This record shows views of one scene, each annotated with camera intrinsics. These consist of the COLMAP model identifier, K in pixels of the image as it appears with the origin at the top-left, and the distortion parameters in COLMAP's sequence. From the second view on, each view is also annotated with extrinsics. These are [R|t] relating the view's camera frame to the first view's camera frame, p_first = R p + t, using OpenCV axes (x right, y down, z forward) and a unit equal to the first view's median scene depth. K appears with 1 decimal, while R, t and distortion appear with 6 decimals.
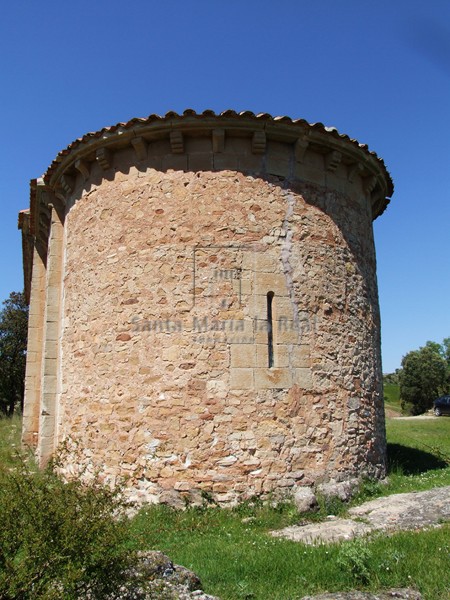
lens RADIAL K [[509.1, 0, 225.0], [0, 509.1, 300.0], [0, 0, 1]] dist [-0.158586, 0.154671]
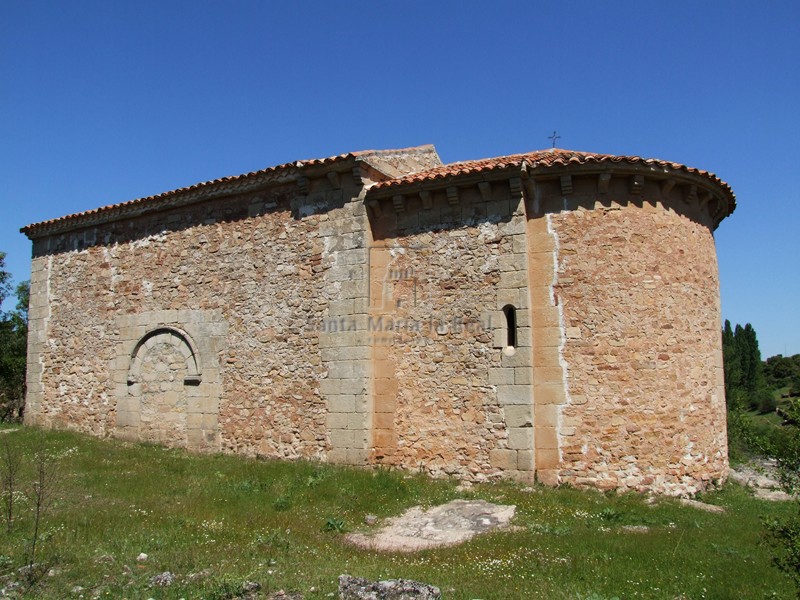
lens RADIAL K [[678.8, 0, 400.0], [0, 678.8, 300.0], [0, 0, 1]] dist [-0.158586, 0.154671]
pose [[0.707830, 0.105712, 0.698428, -1.695163], [-0.159561, 0.987111, 0.012303, 0.022243], [-0.688126, -0.120150, 0.715574, 0.340134]]
